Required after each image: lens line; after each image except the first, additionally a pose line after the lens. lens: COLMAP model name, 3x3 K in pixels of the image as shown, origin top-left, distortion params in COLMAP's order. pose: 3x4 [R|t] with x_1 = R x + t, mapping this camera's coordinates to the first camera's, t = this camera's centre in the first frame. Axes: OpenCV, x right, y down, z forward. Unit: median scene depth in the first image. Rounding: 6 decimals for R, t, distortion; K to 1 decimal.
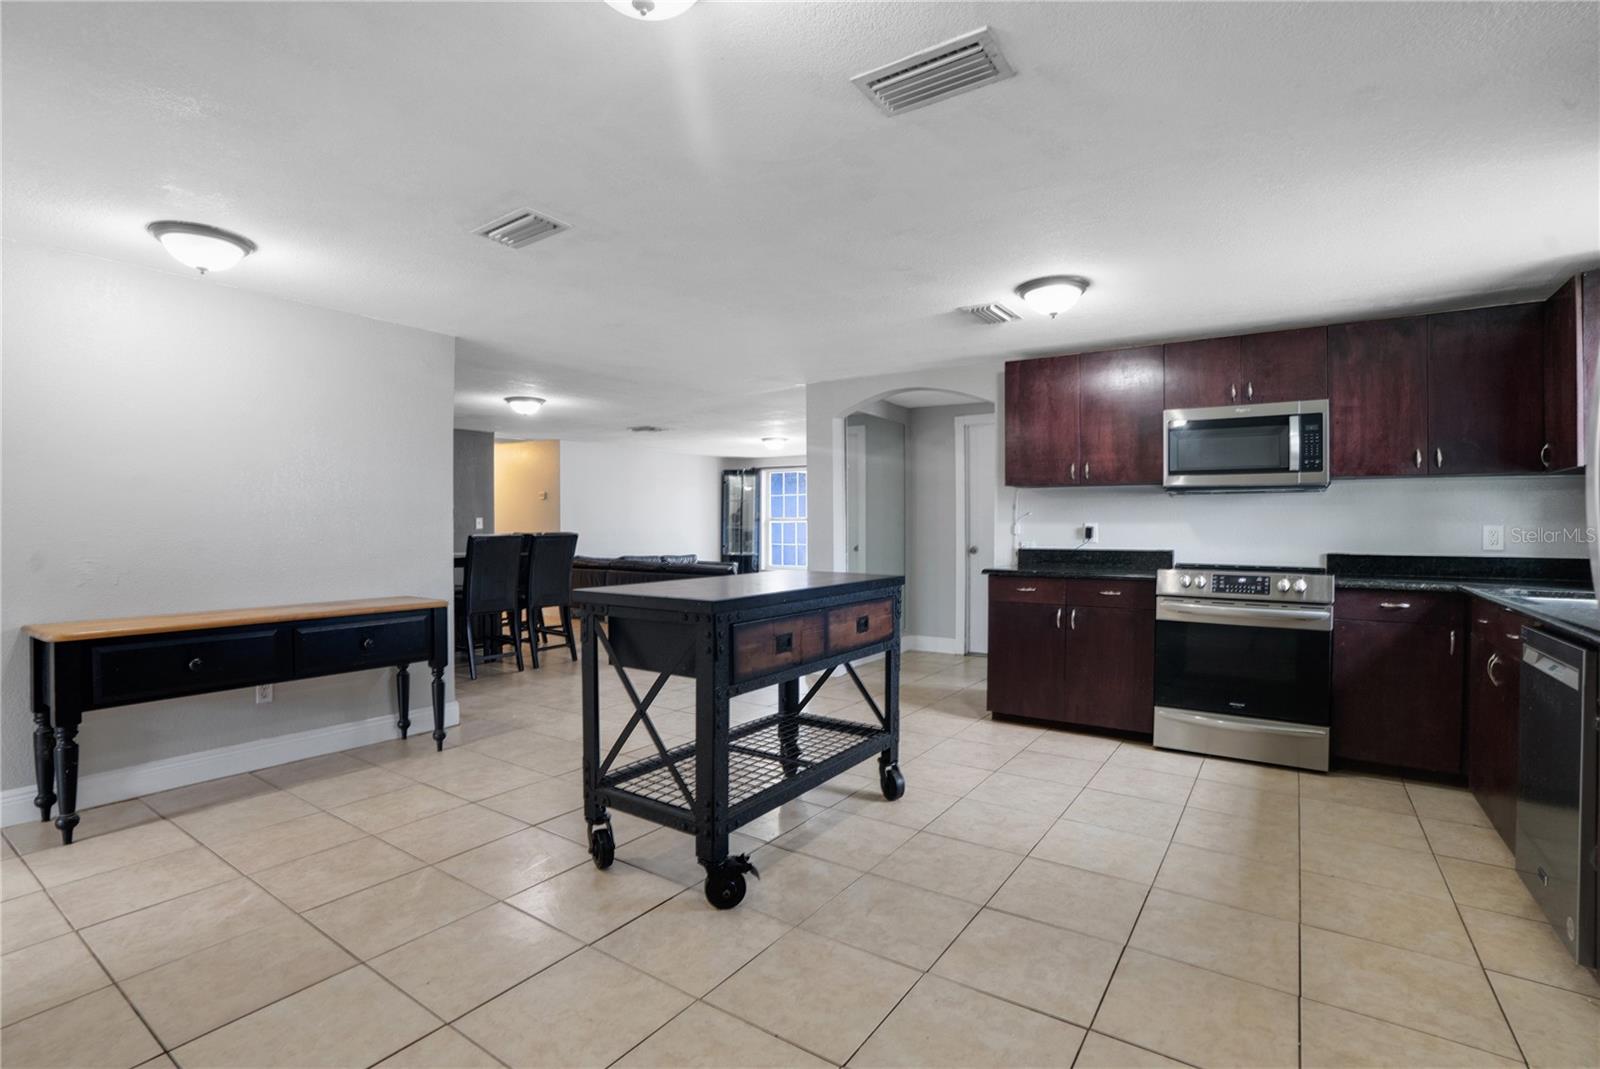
lens RADIAL K [[744.2, 0, 802.6], [0, 744.2, 529.7], [0, 0, 1]] dist [-0.063879, 0.021896]
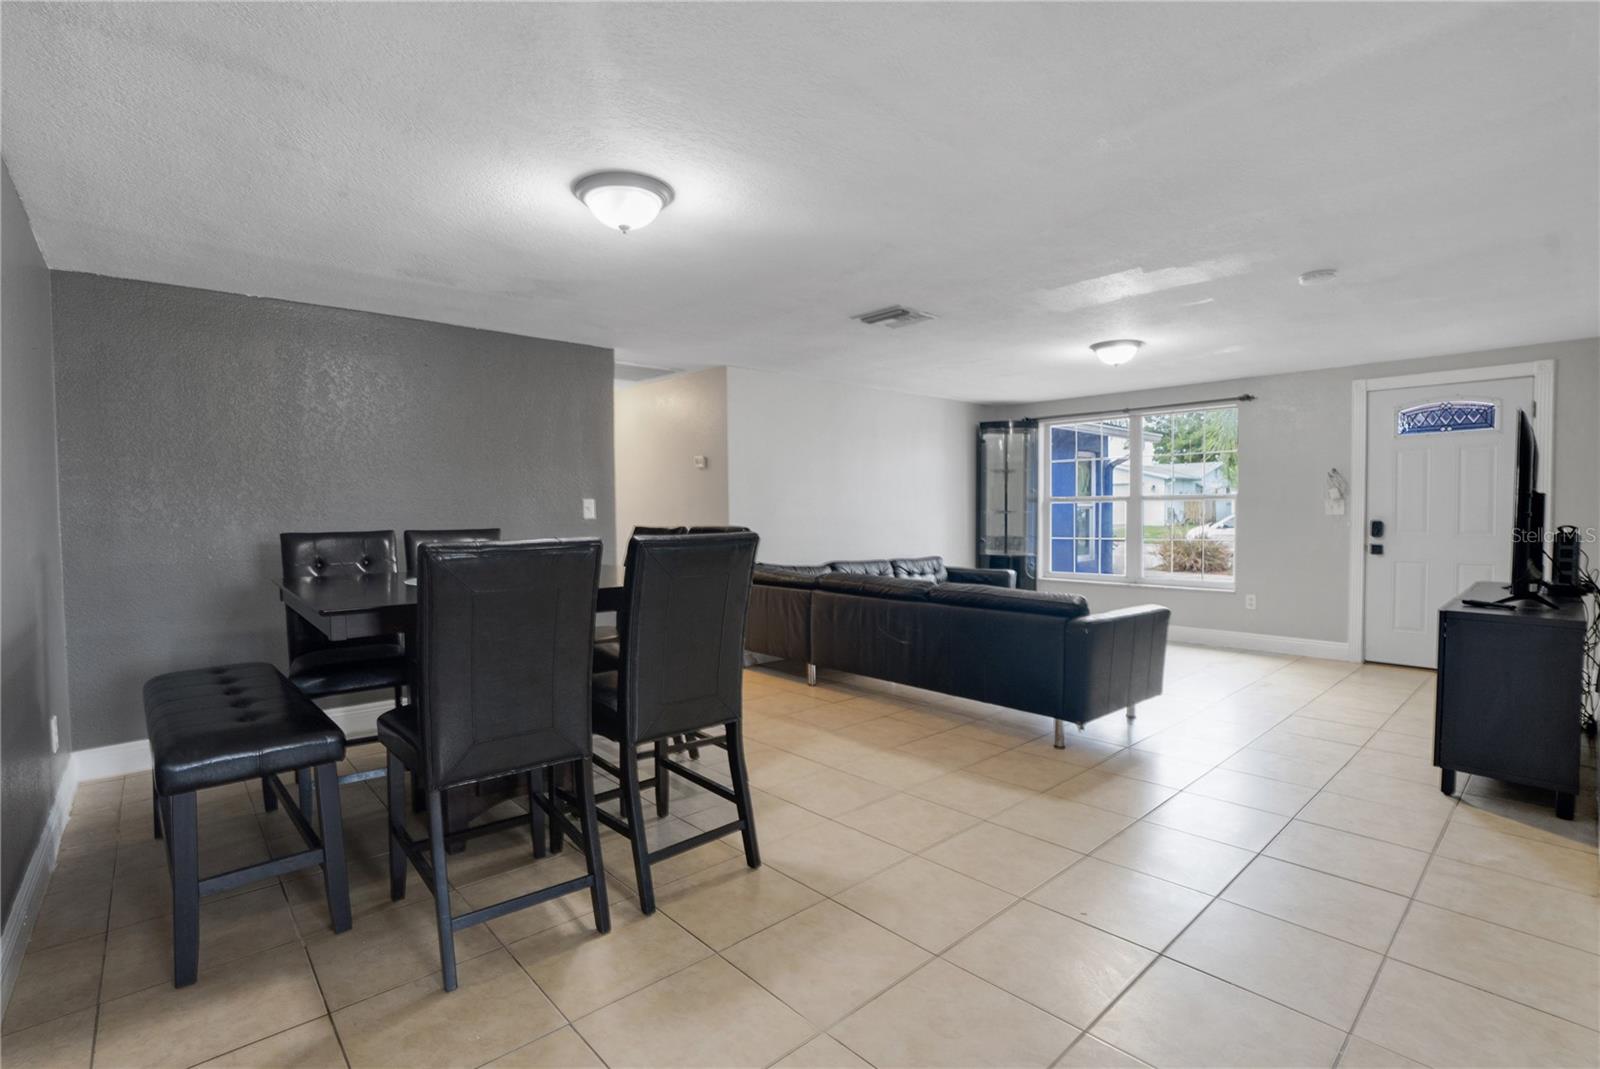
lens RADIAL K [[744.2, 0, 802.6], [0, 744.2, 529.7], [0, 0, 1]] dist [-0.063879, 0.021896]
pose [[0.971124, -0.003615, -0.238548, -0.252507], [0.008861, 0.999742, 0.020921, -0.007800], [0.238411, -0.022431, 0.970905, 0.841039]]
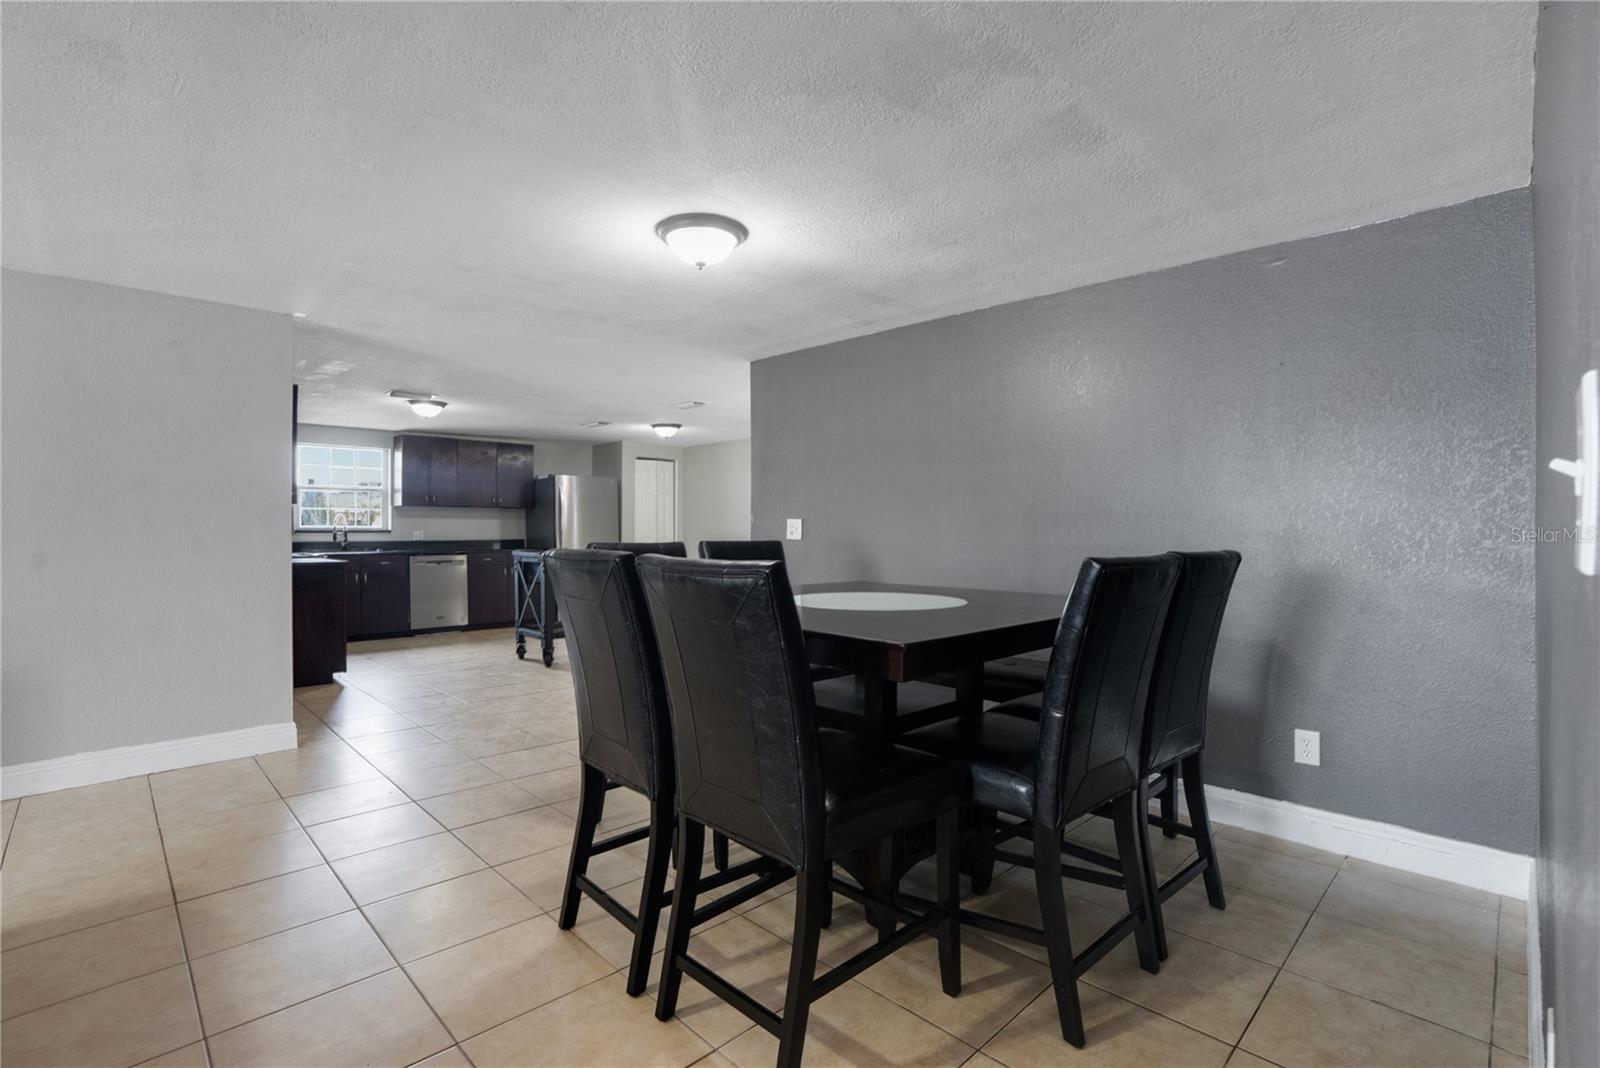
lens RADIAL K [[744.2, 0, 802.6], [0, 744.2, 529.2], [0, 0, 1]] dist [-0.063879, 0.021896]
pose [[-0.980300, -0.003860, 0.197477, -0.686177], [-0.001811, 0.999943, 0.010553, -0.017068], [-0.197506, 0.009987, -0.980251, 1.846070]]
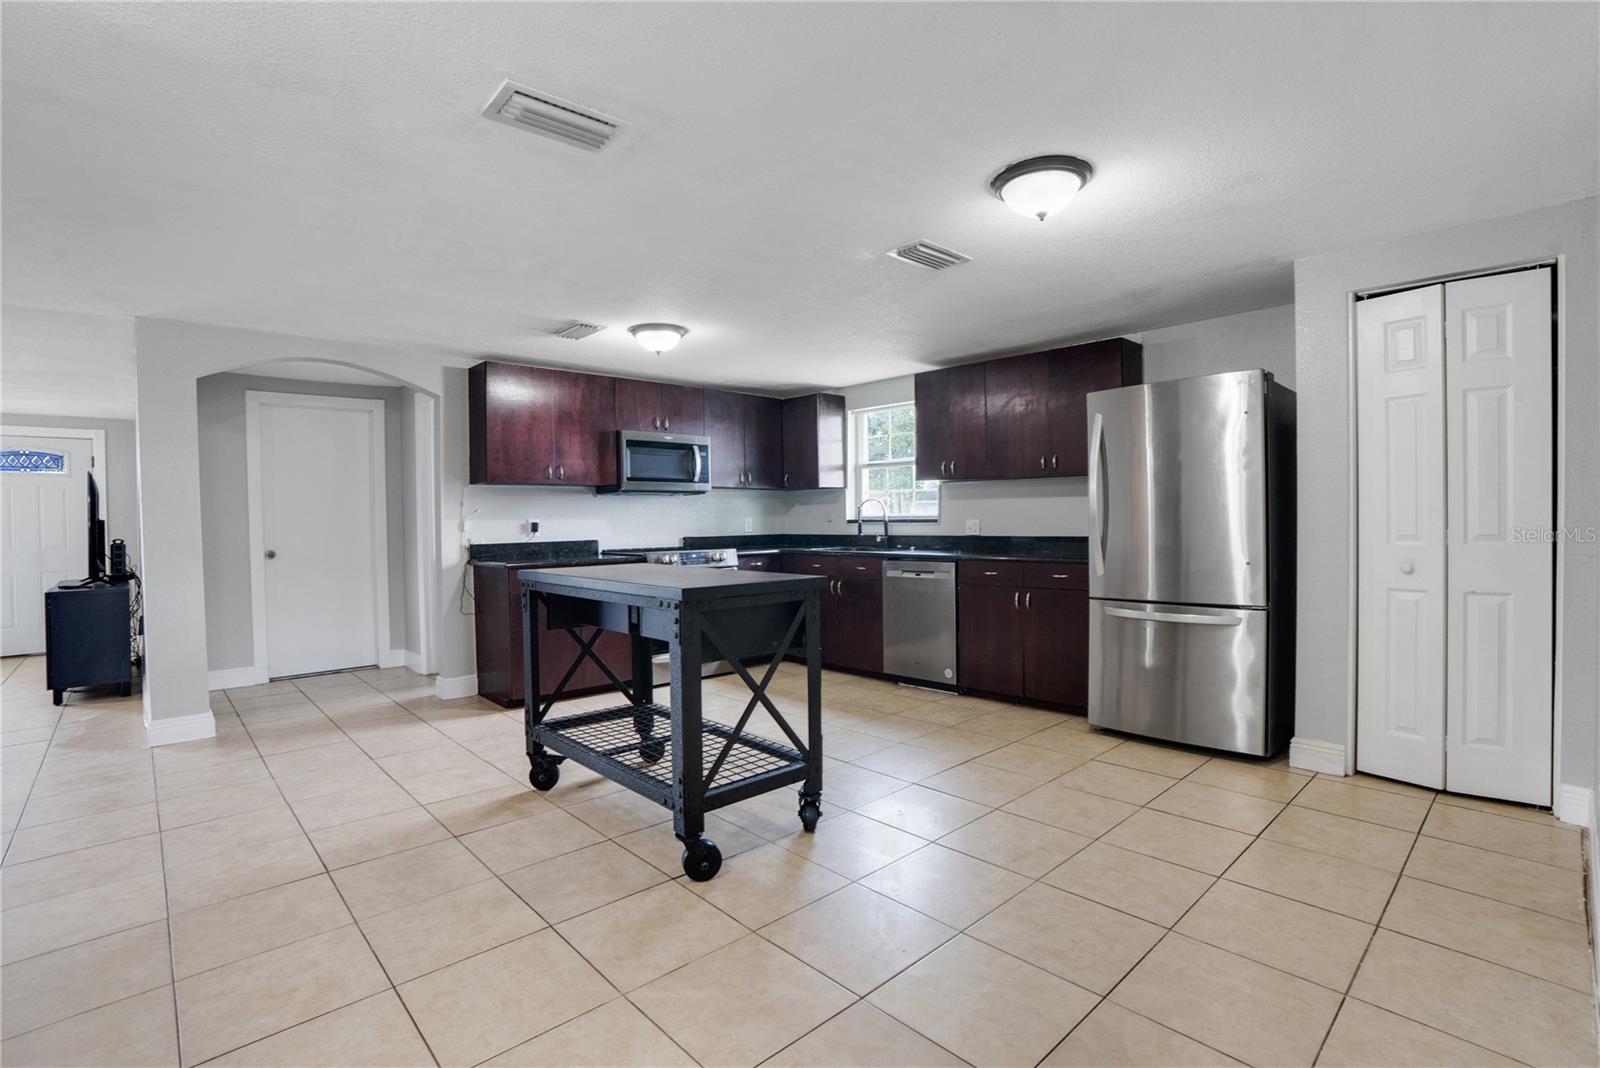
lens RADIAL K [[744.2, 0, 802.6], [0, 744.2, 529.2], [0, 0, 1]] dist [-0.063879, 0.021896]
pose [[0.222199, -0.019377, 0.974809, -0.587895], [0.020567, 0.999673, 0.015183, -0.001683], [-0.974784, 0.016675, 0.222525, 0.333576]]
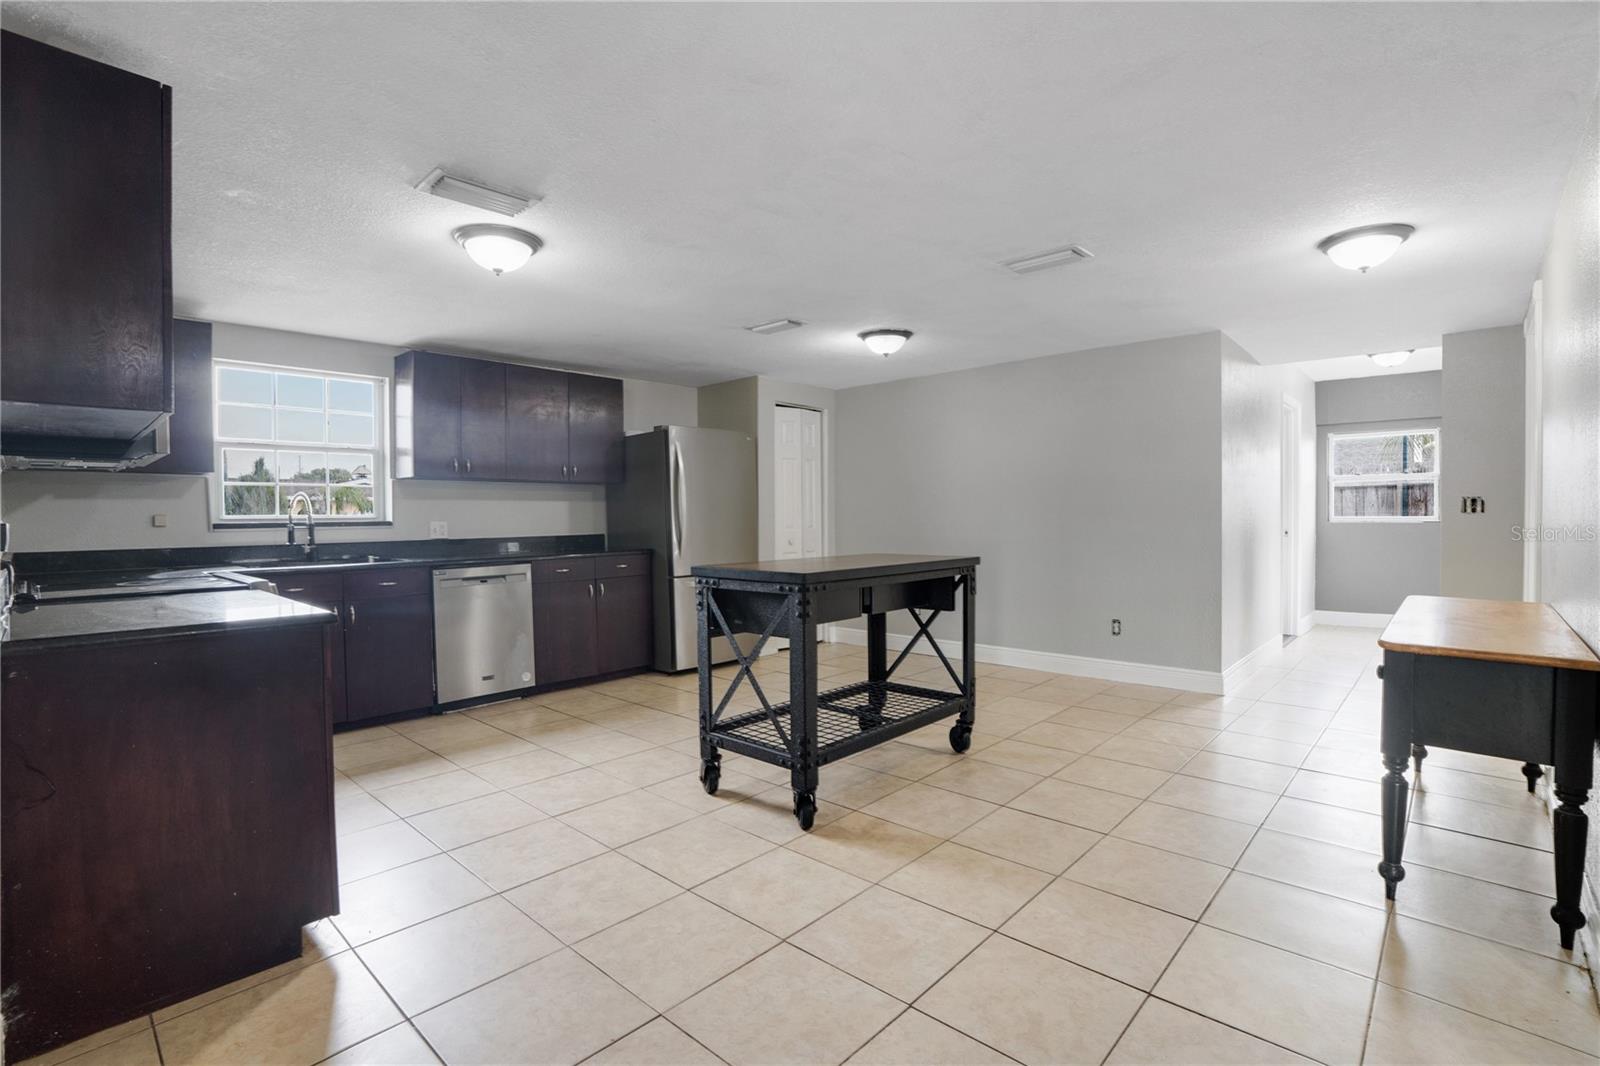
lens RADIAL K [[744.2, 0, 802.6], [0, 744.2, 528.2], [0, 0, 1]] dist [-0.063879, 0.021896]
pose [[-0.988434, 0.003815, 0.151601, -0.098319], [0.008166, 0.999572, 0.028092, -0.009259], [-0.151429, 0.029005, -0.988043, 1.244806]]
